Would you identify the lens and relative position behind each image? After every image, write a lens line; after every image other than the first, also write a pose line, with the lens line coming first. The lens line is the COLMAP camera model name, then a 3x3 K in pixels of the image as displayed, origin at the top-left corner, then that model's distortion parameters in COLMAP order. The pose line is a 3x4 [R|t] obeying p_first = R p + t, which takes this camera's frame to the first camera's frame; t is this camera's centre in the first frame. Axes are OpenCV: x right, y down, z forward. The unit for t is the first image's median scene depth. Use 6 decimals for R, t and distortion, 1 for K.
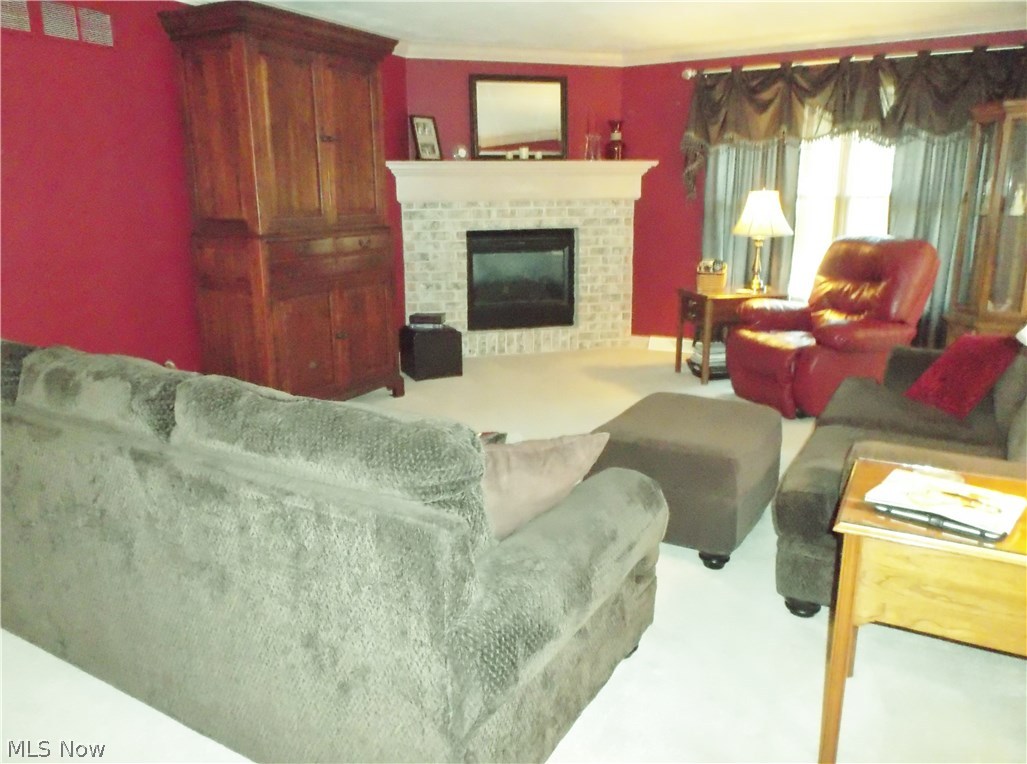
lens RADIAL K [[754.4, 0, 513.5], [0, 754.4, 382.0], [0, 0, 1]] dist [0.001200, -0.000114]
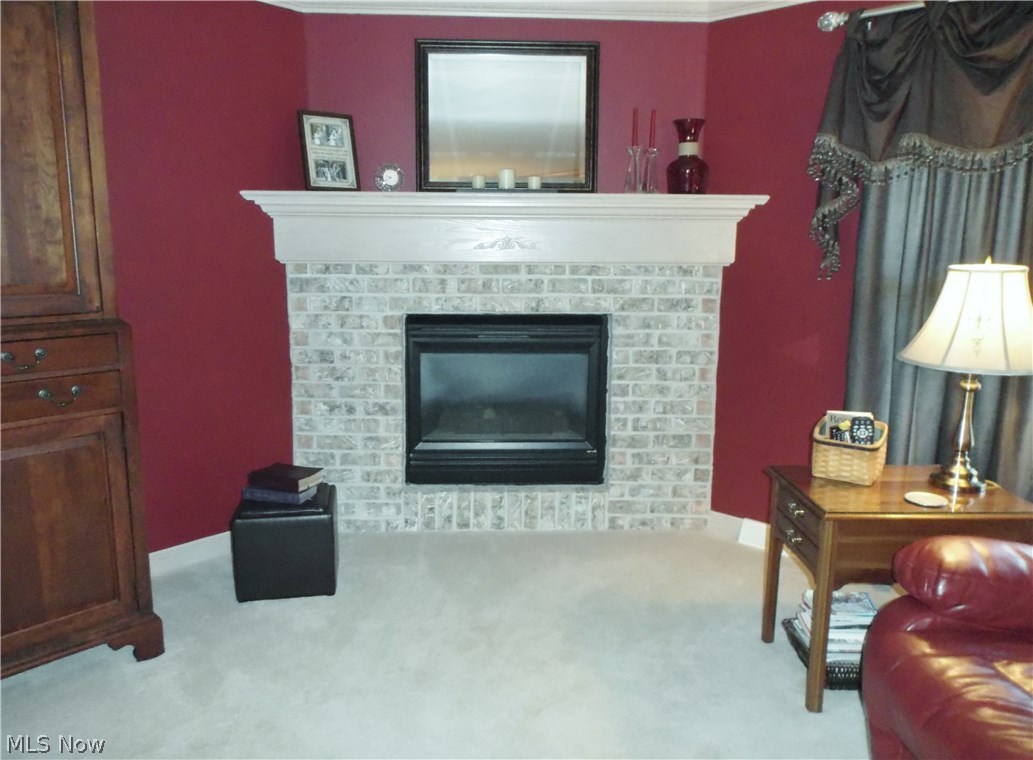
lens RADIAL K [[777.4, 0, 516.5], [0, 777.4, 380.0], [0, 0, 1]] dist [0.009794, 0.004761]
pose [[0.972357, 0.058586, -0.226029, 0.153759], [-0.073466, 0.995611, -0.057986, -0.122566], [0.221639, 0.072989, 0.972393, 0.451023]]
